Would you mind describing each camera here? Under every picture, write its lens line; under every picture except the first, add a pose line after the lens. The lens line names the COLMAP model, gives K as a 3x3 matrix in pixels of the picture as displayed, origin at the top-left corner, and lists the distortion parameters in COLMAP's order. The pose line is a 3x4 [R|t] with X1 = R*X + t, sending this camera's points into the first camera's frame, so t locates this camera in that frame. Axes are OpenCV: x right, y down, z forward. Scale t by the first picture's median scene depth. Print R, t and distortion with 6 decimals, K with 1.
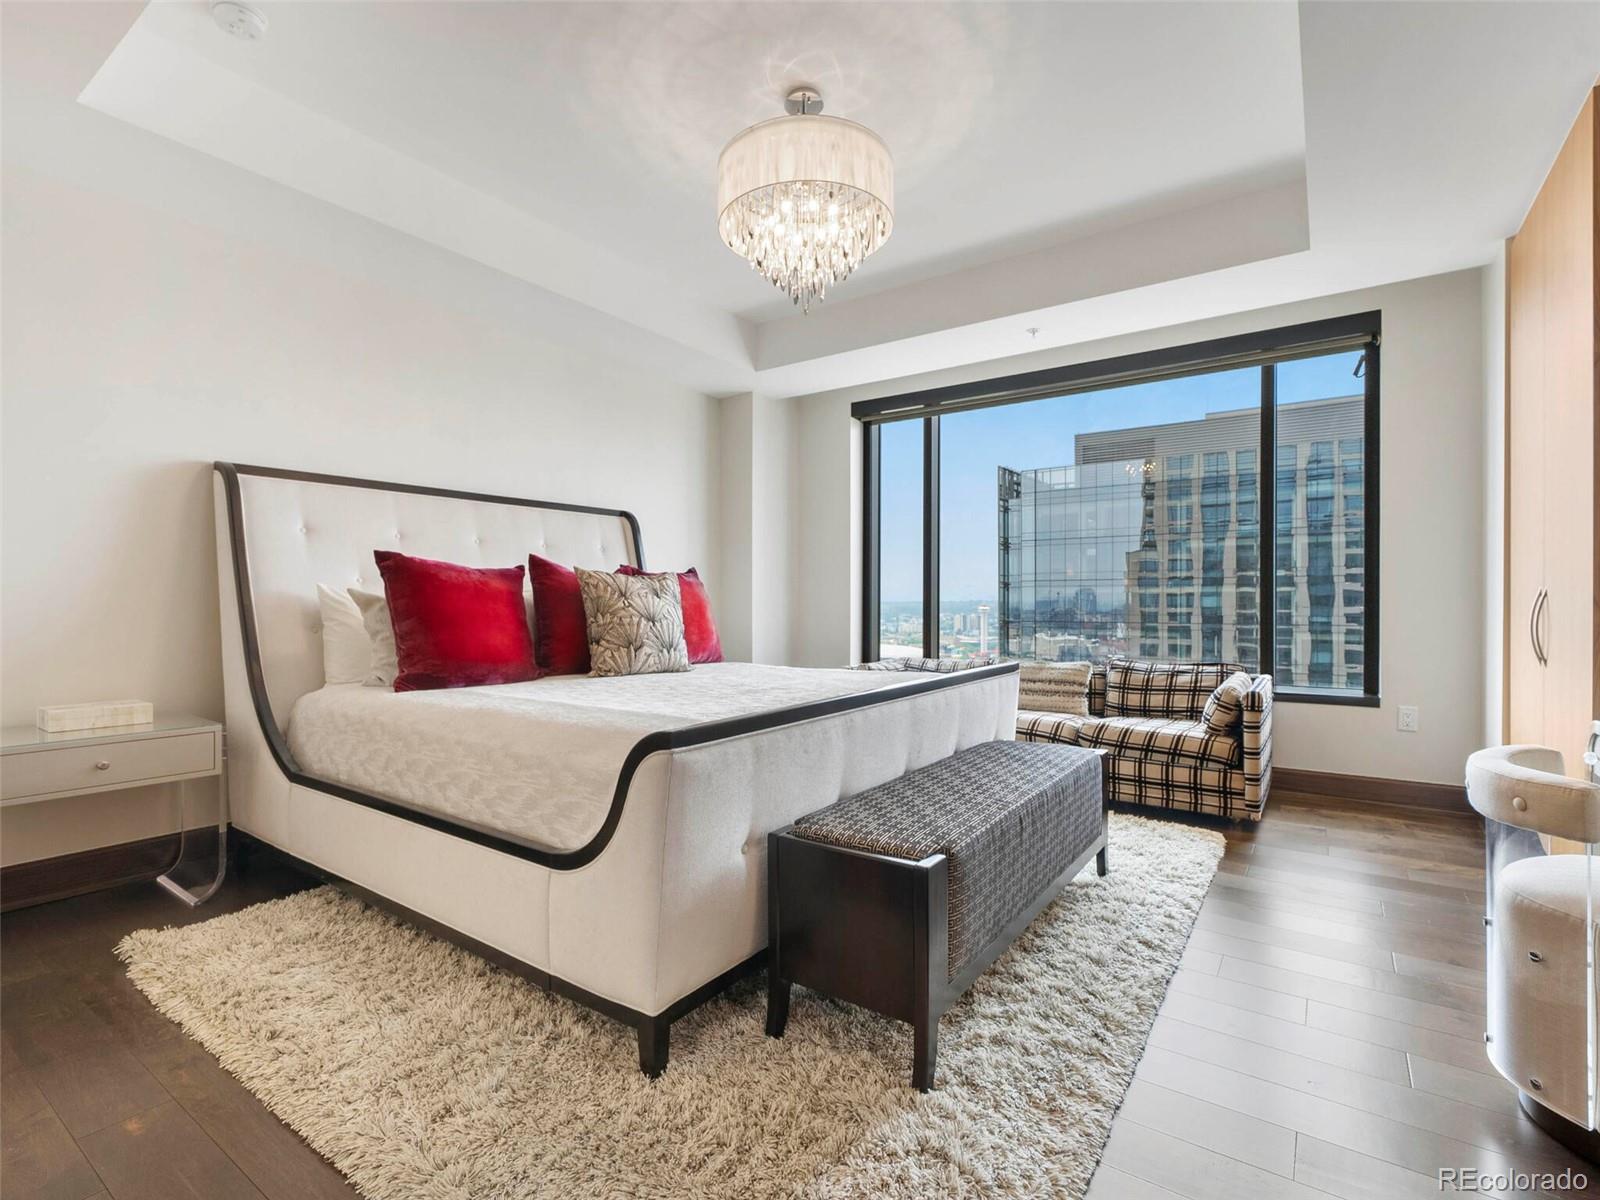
lens RADIAL K [[762.4, 0, 800.3], [0, 762.4, 600.2], [0, 0, 1]] dist [0.001240, -0.000040]
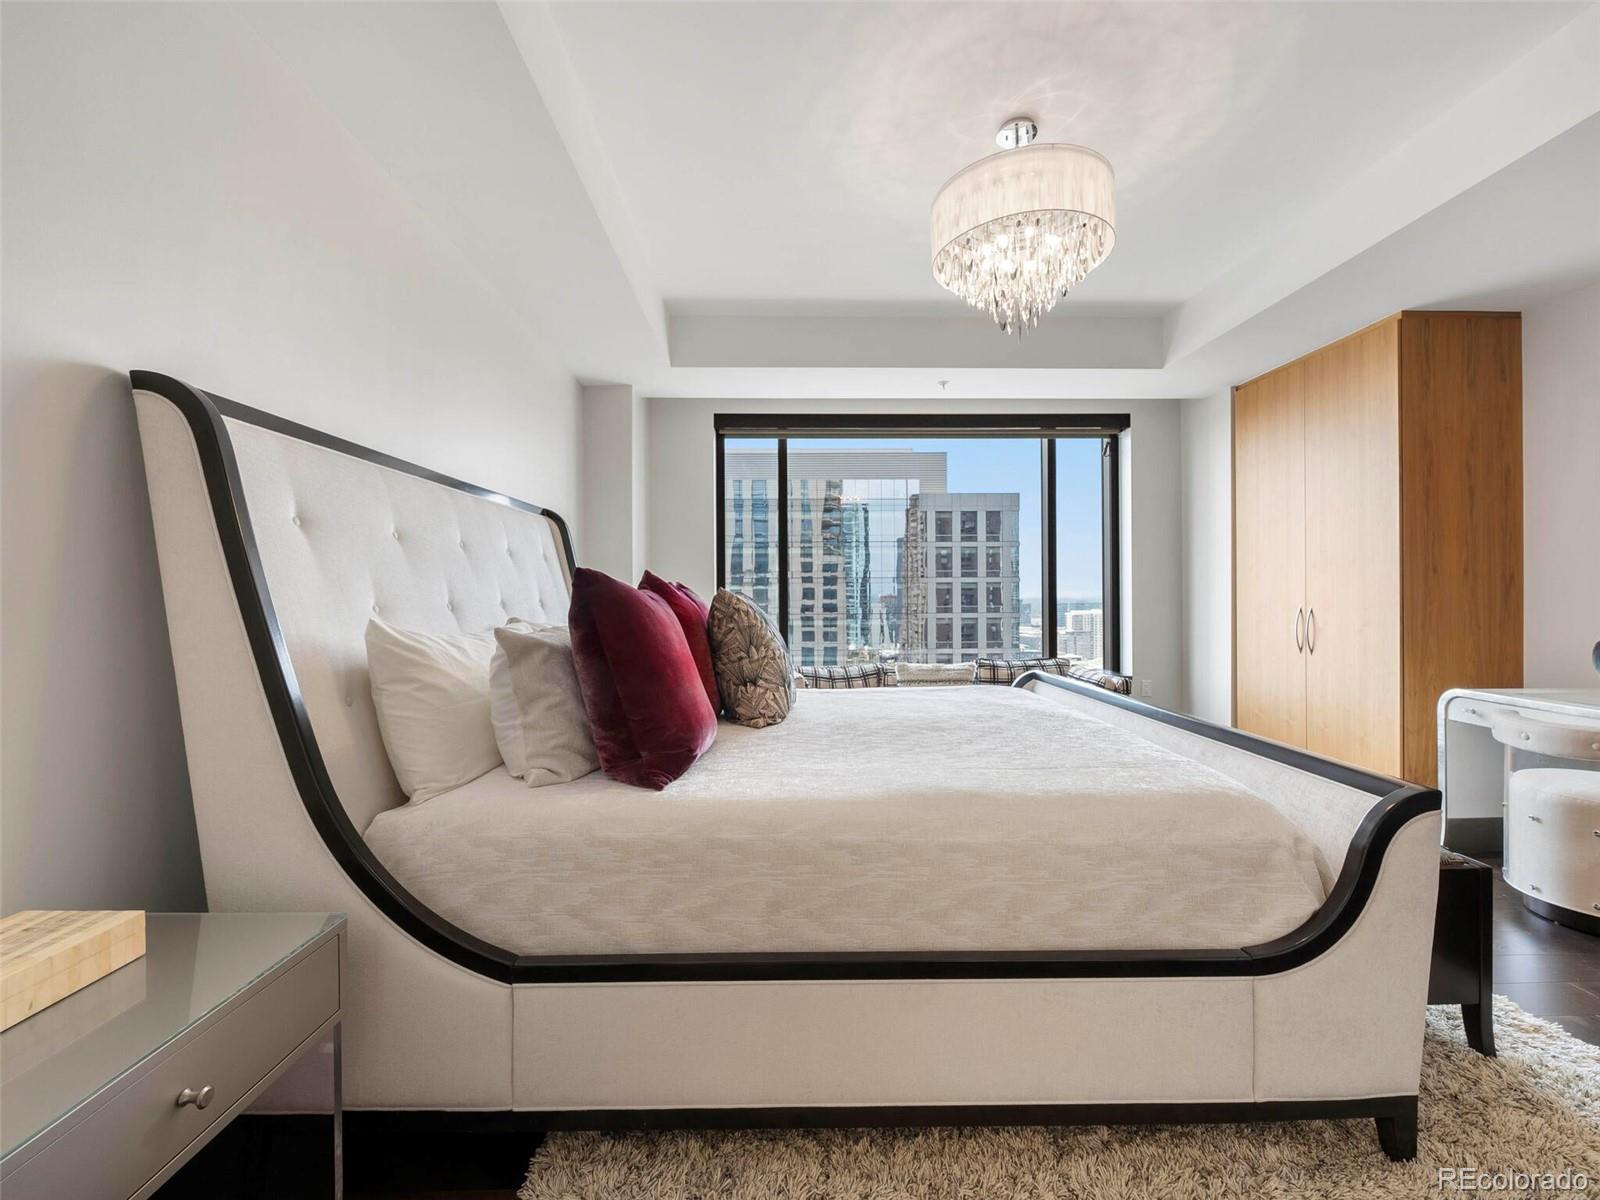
lens RADIAL K [[675.7, 0, 795.2], [0, 675.7, 595.6], [0, 0, 1]] dist [-0.008518, 0.000186]
pose [[0.808251, -0.002988, 0.588830, -0.679825], [0.002784, 0.999995, 0.001254, -0.039355], [-0.588831, 0.000626, 0.808256, 0.410565]]
